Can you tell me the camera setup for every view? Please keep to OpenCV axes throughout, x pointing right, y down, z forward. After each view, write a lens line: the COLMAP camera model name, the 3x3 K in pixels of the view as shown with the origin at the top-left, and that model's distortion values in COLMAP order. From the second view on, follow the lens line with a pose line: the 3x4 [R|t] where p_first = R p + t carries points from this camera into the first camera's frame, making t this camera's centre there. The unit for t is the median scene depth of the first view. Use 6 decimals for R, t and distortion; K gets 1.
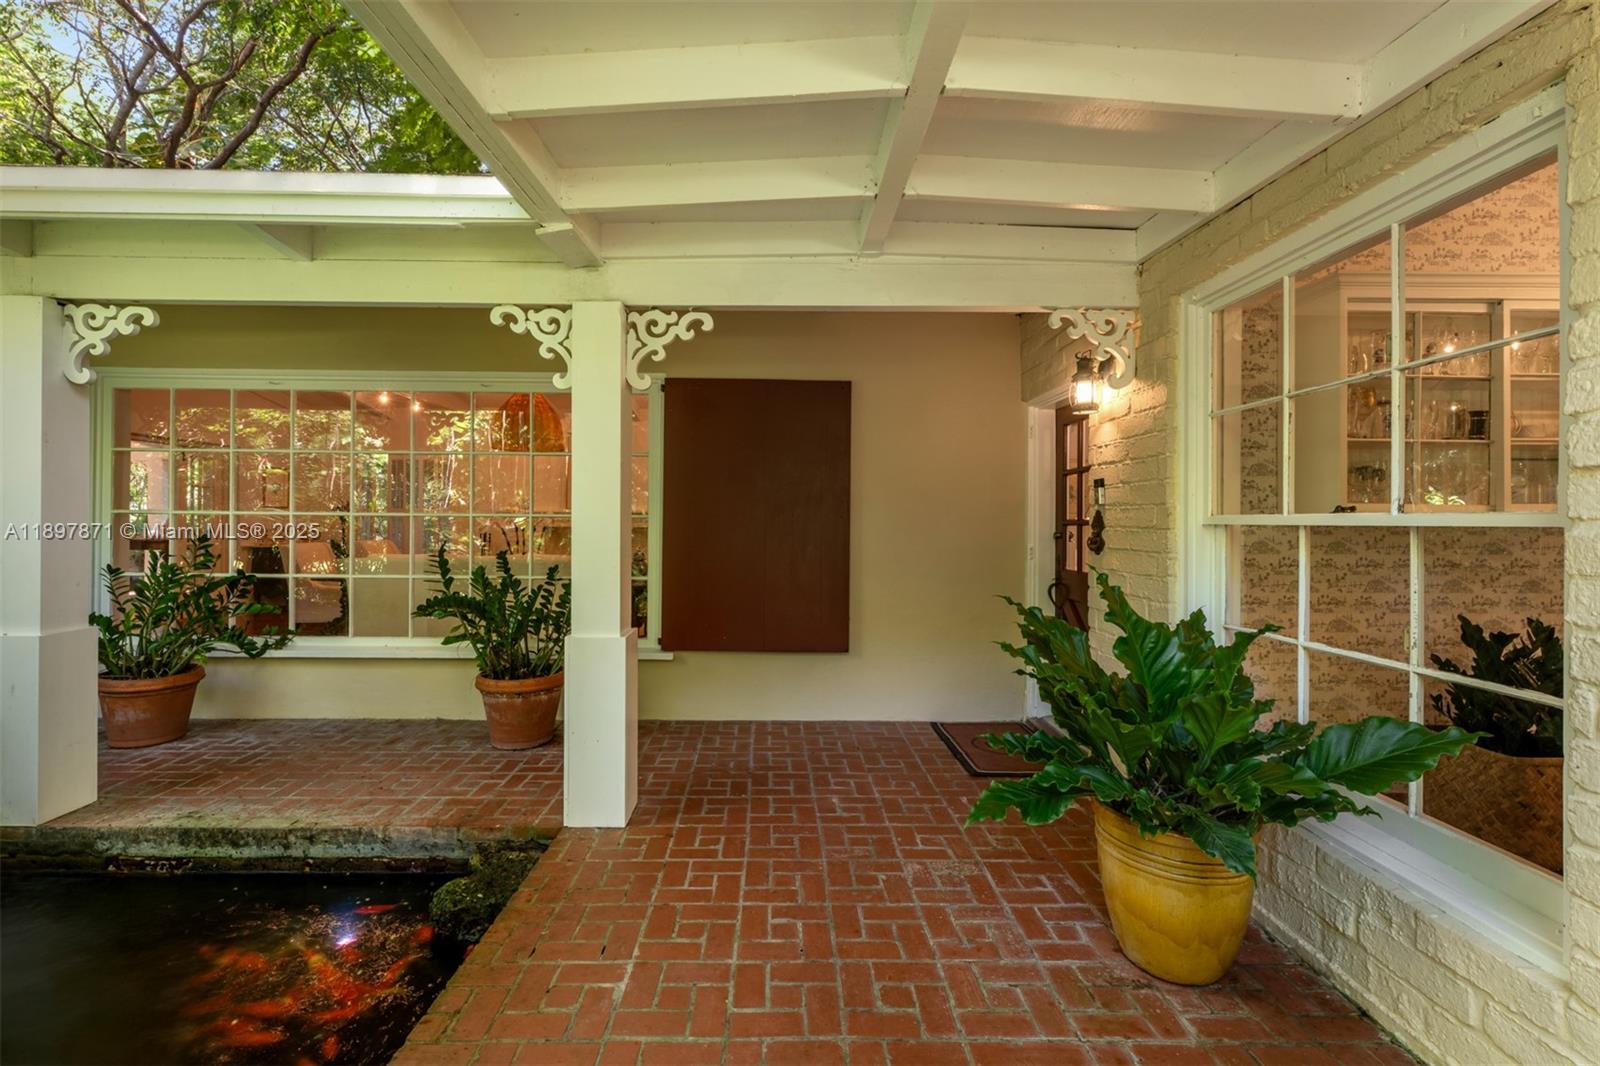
lens RADIAL K [[669.4, 0, 800.0], [0, 669.4, 533.0], [0, 0, 1]] dist [0.001151, 0.000106]
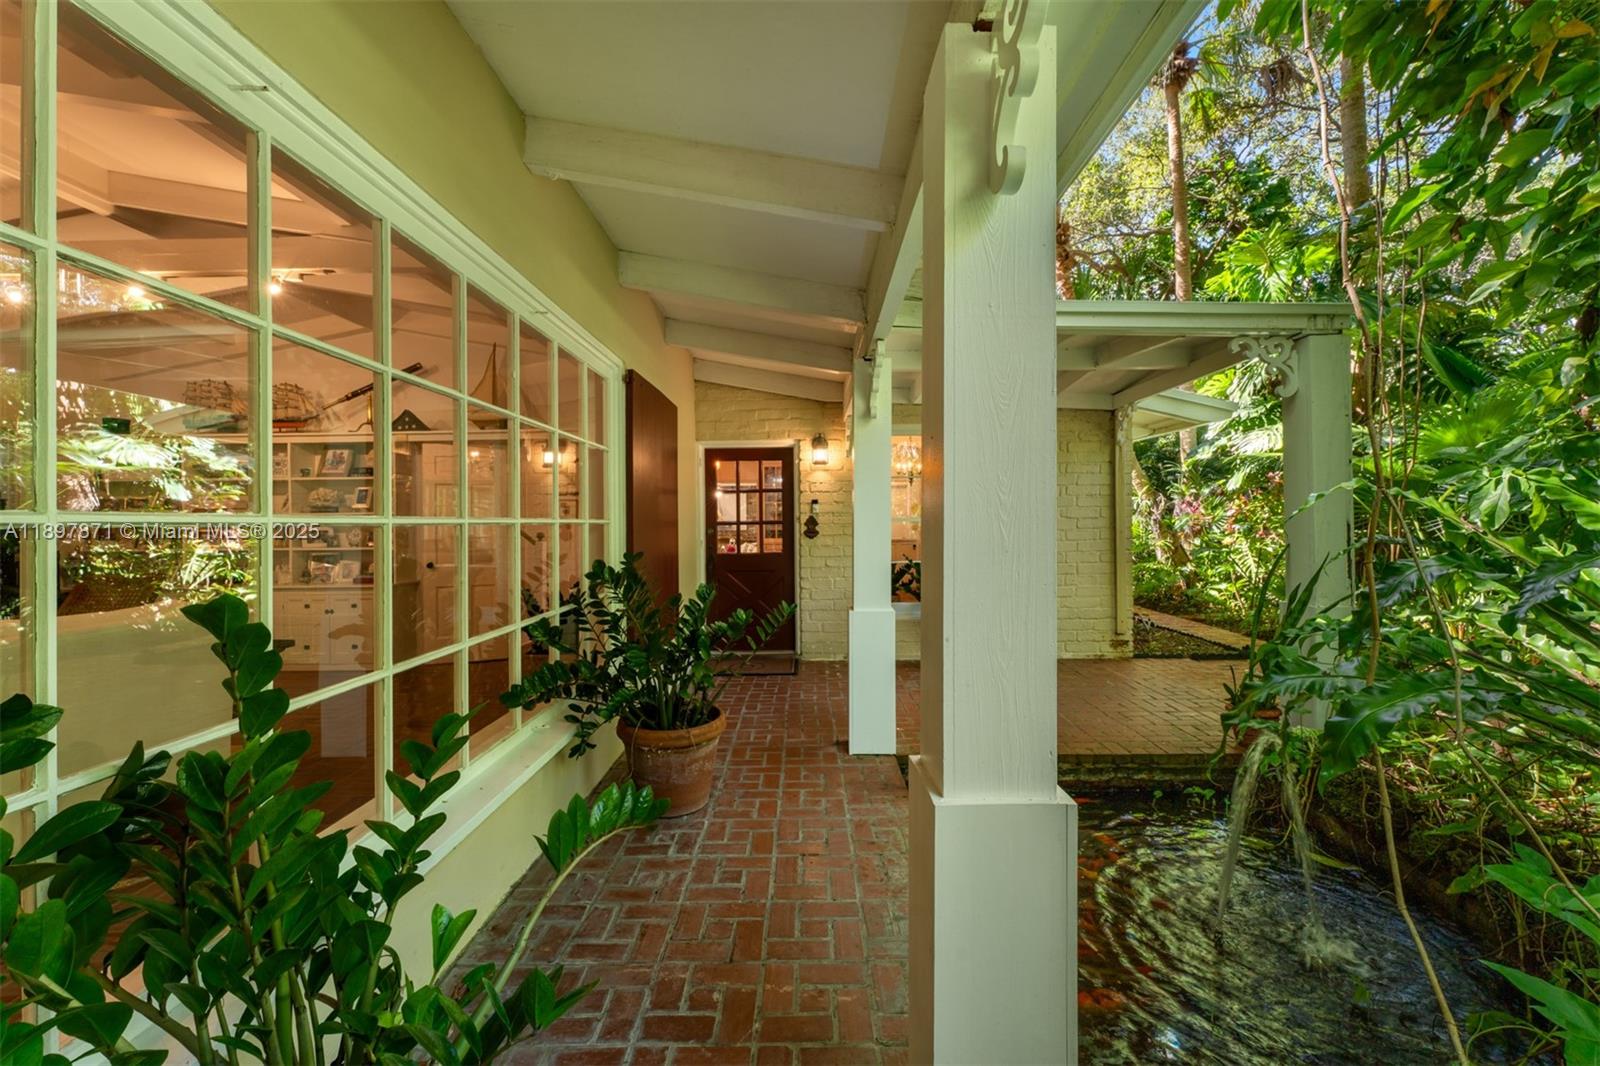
lens RADIAL K [[644.4, 0, 800.0], [0, 644.4, 533.0], [0, 0, 1]] dist [-0.000051, 0.000005]
pose [[0.034769, -0.027460, 0.999018, -1.513460], [0.010637, 0.999576, 0.027105, -0.038333], [-0.999339, 0.009684, 0.035047, 1.060334]]
